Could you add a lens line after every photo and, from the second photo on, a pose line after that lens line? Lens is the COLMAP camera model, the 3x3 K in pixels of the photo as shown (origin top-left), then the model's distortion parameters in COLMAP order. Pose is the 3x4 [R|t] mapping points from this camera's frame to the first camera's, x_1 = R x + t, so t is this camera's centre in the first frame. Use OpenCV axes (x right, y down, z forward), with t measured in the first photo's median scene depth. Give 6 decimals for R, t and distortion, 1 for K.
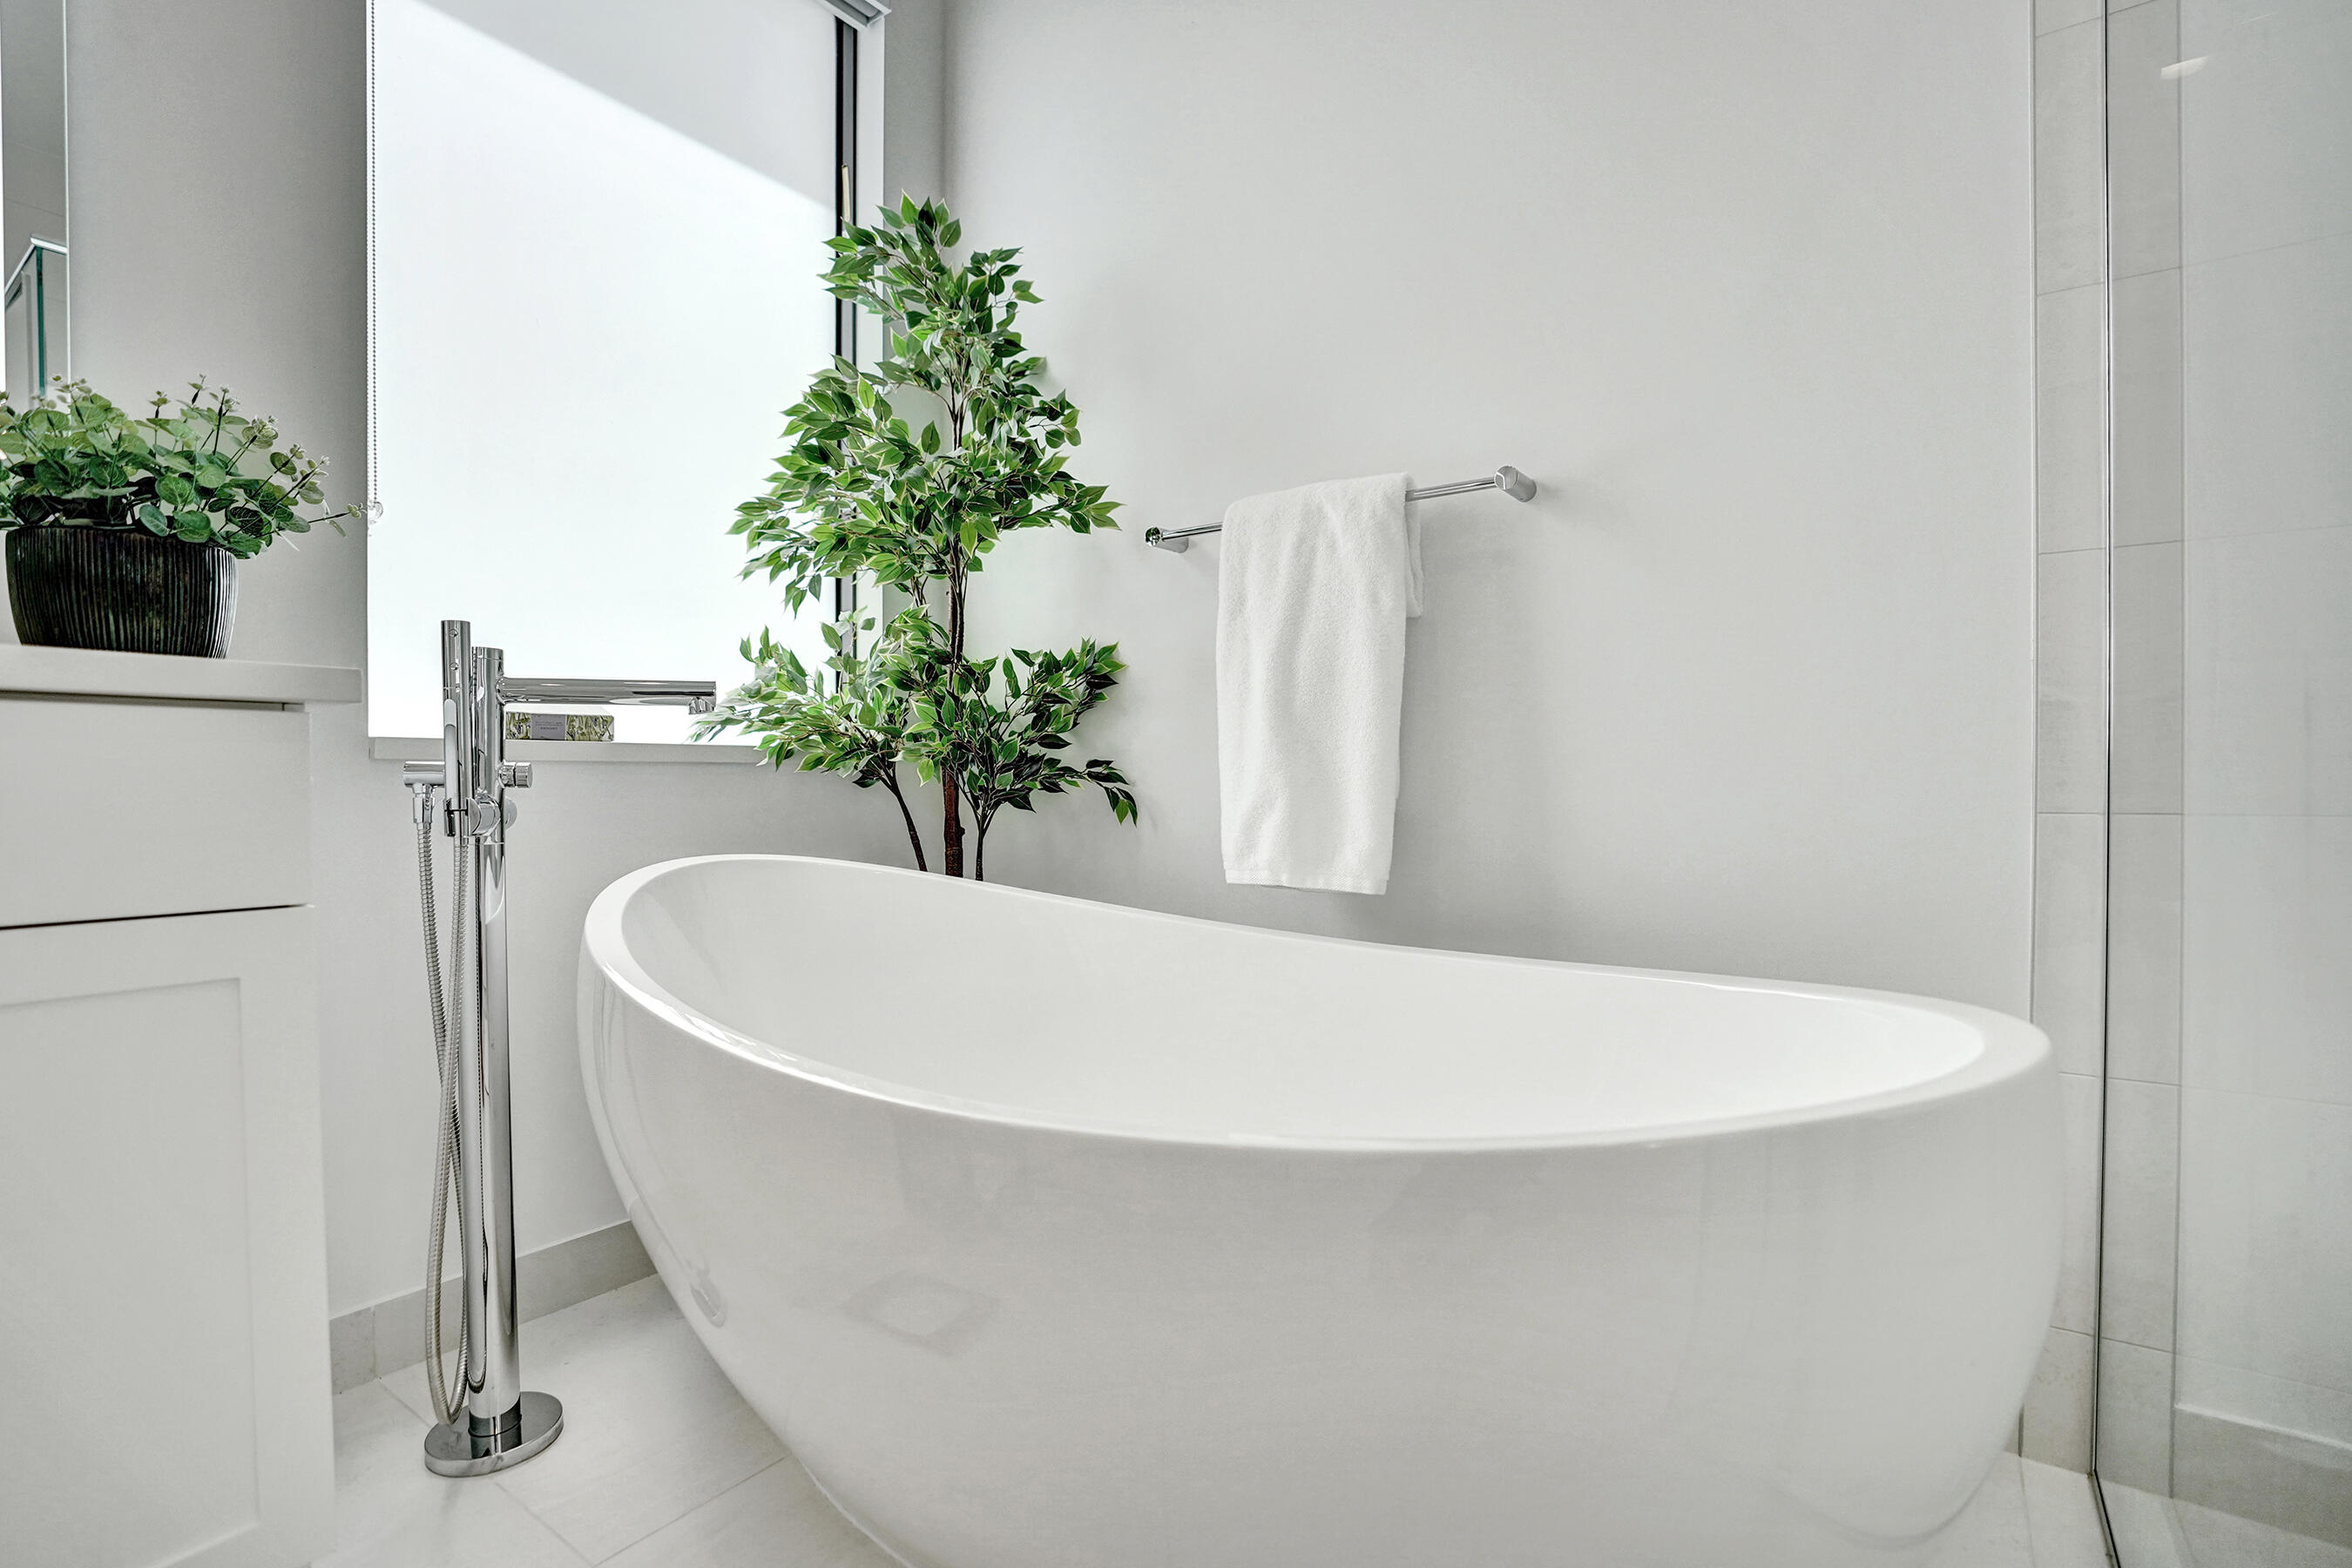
lens RADIAL K [[1111.4, 0, 1176.0], [0, 1111.4, 784.0], [0, 0, 1]] dist [-0.065014, -0.000011]
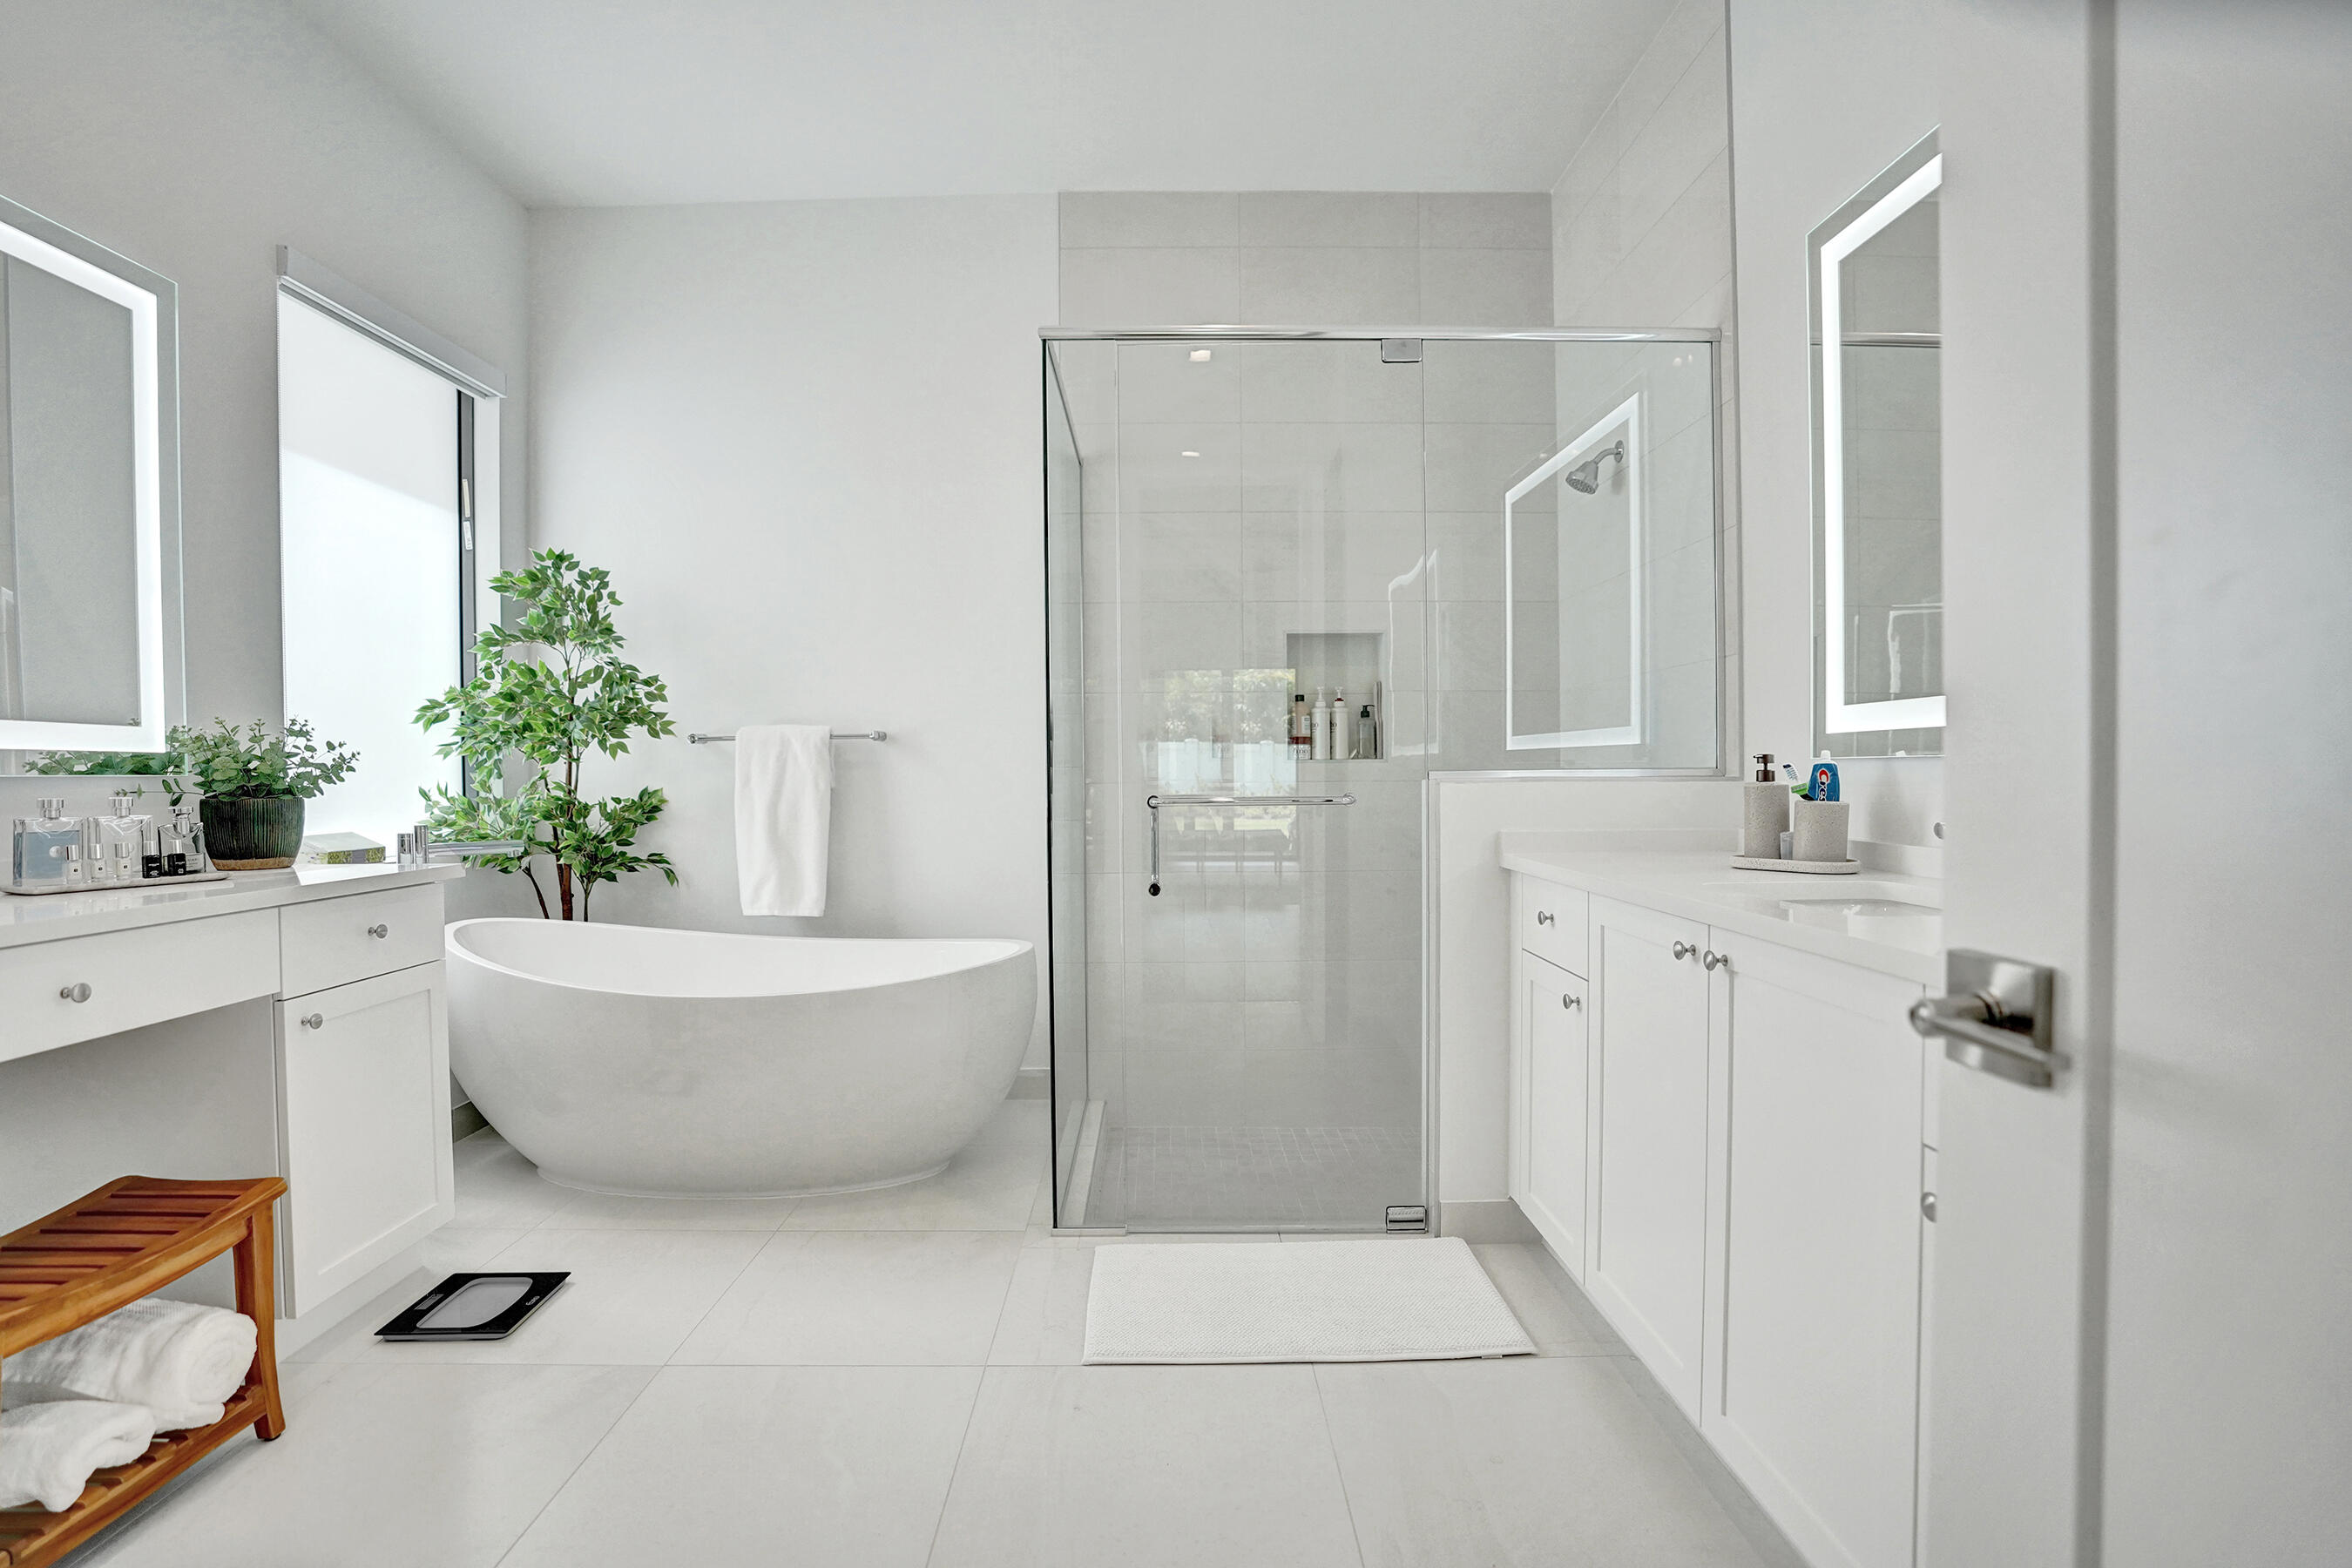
lens RADIAL K [[1053.2, 0, 1183.5], [0, 1053.2, 798.5], [0, 0, 1]] dist [-0.049862, 0.000266]
pose [[0.801651, -0.010465, 0.597701, -0.426311], [0.000148, 0.999850, 0.017308, -0.151787], [-0.597793, -0.013787, 0.801532, -0.986936]]
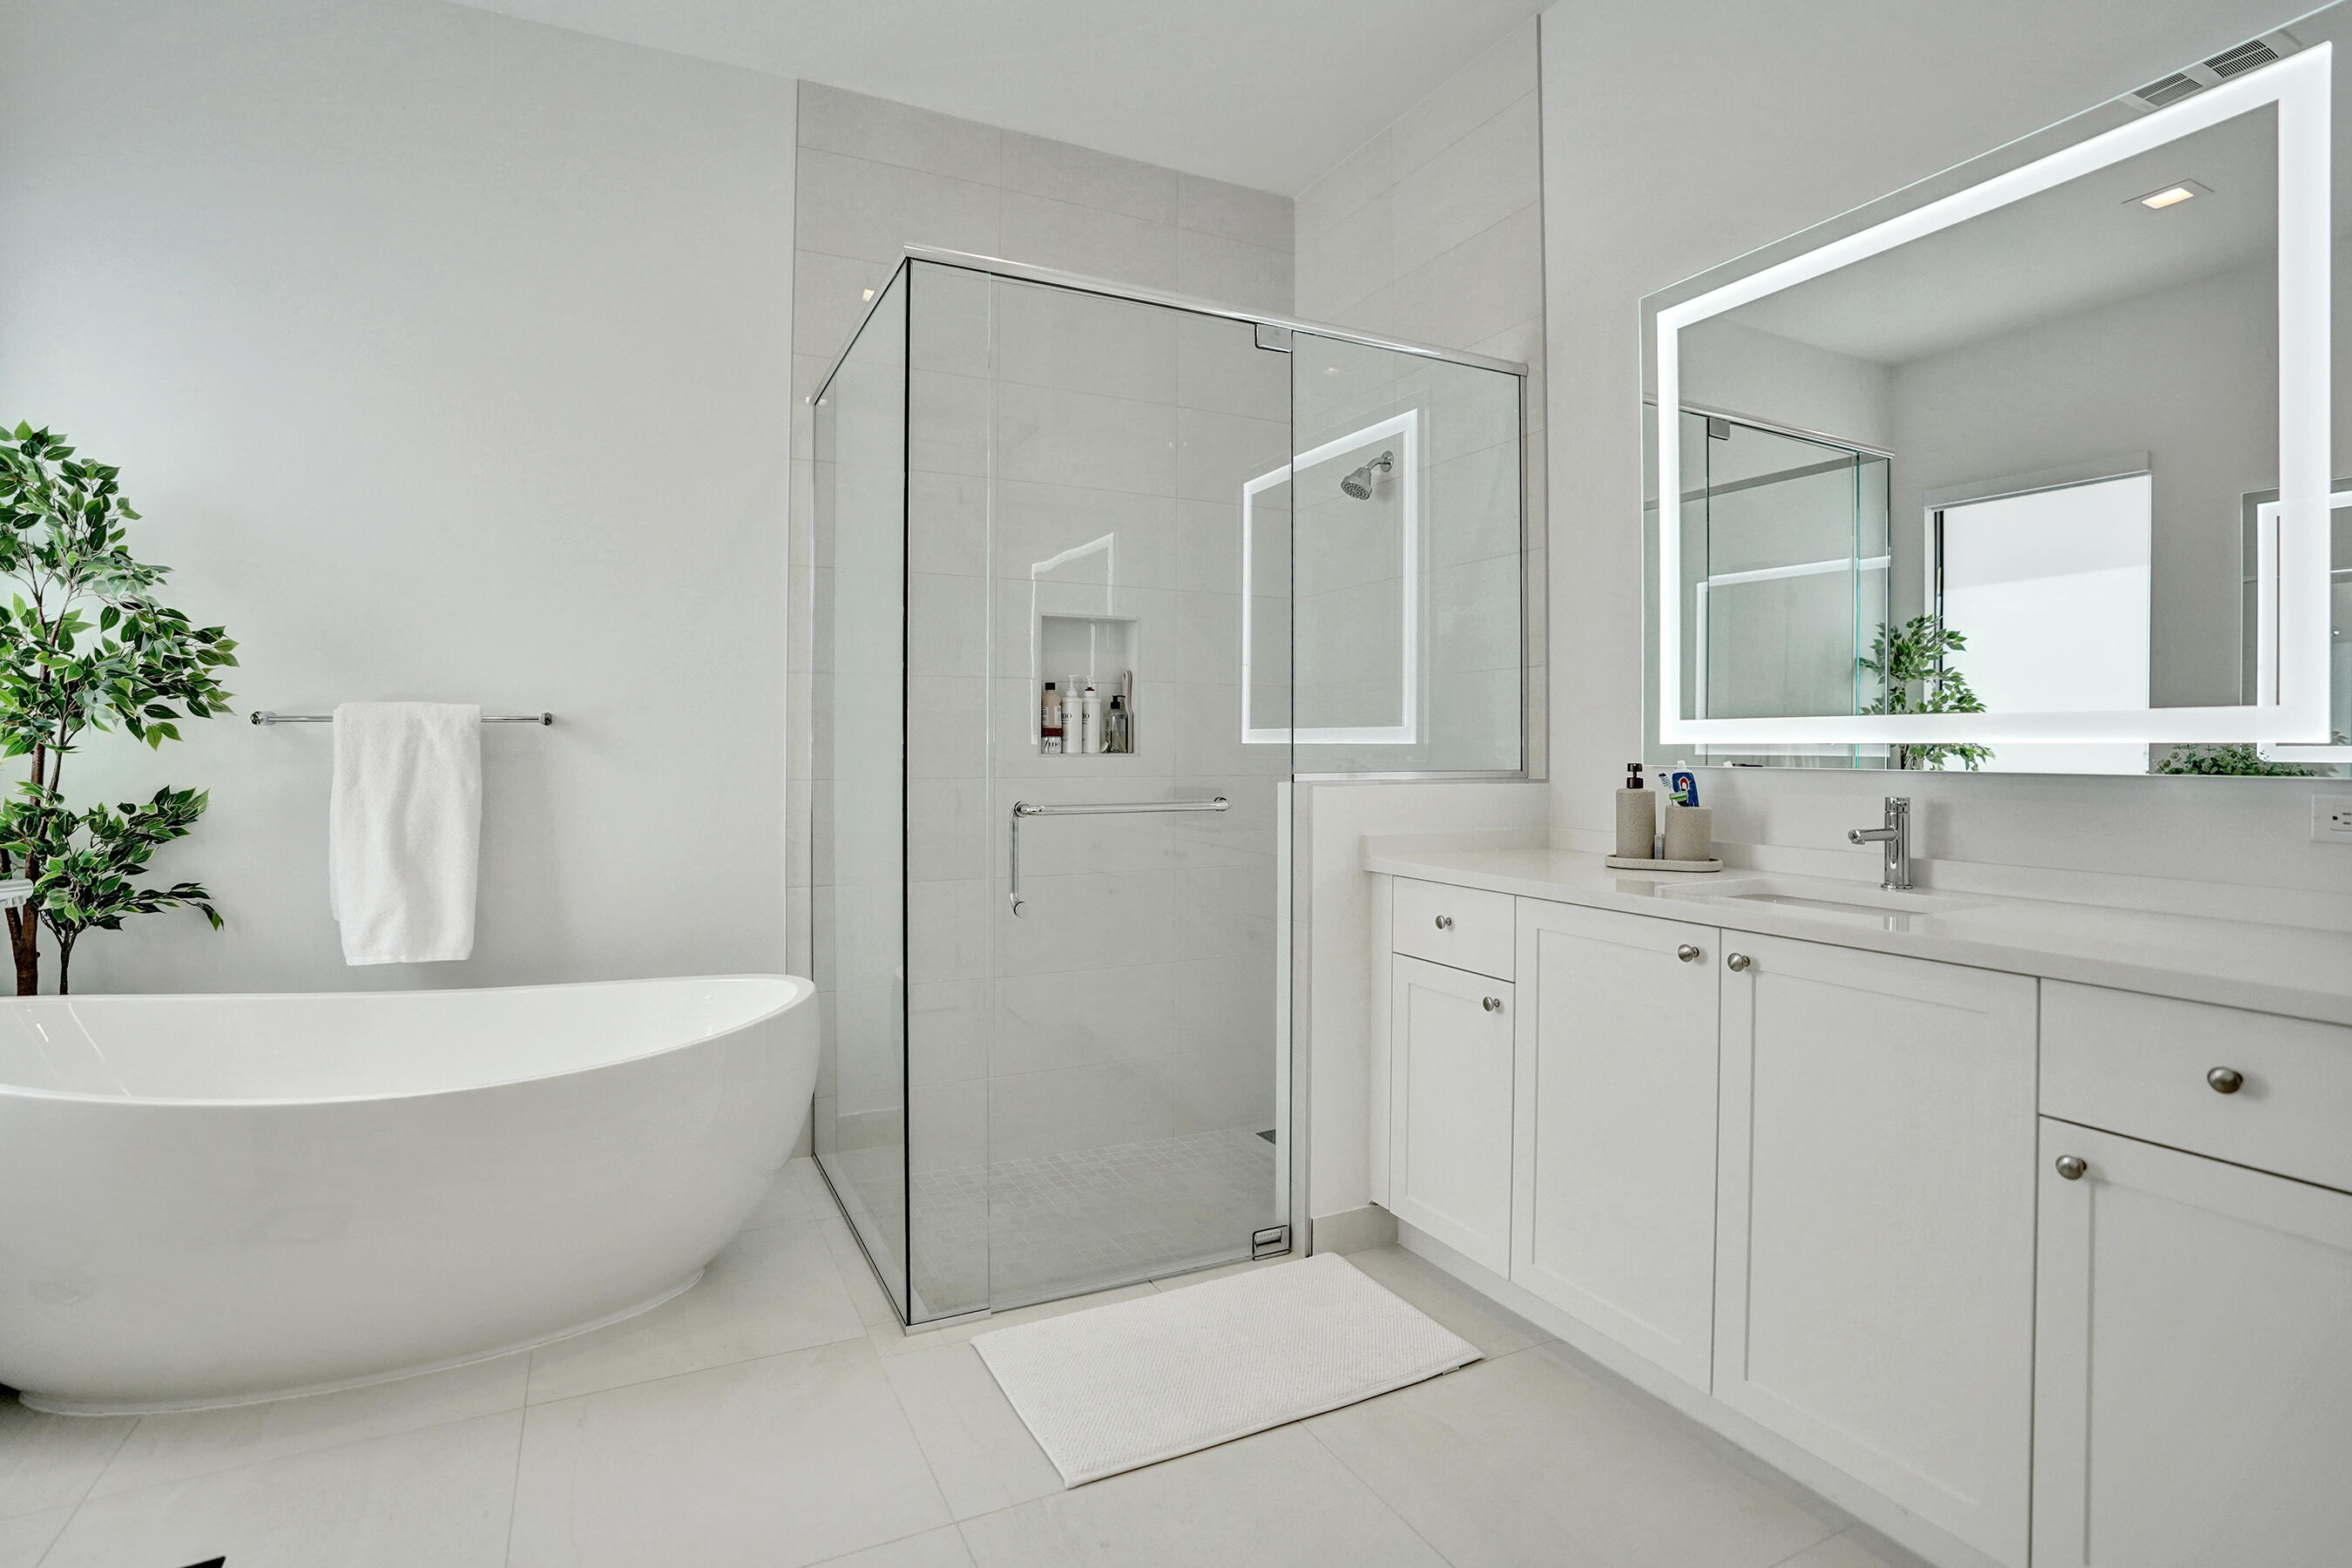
lens RADIAL K [[1111.9, 0, 1156.1], [0, 1111.9, 754.5], [0, 0, 1]] dist [-0.067475, 0.026704]
pose [[0.478842, 0.006309, 0.877878, -0.658005], [-0.004939, 0.999978, -0.004493, -0.180295], [-0.877887, -0.002184, 0.478863, -0.609527]]
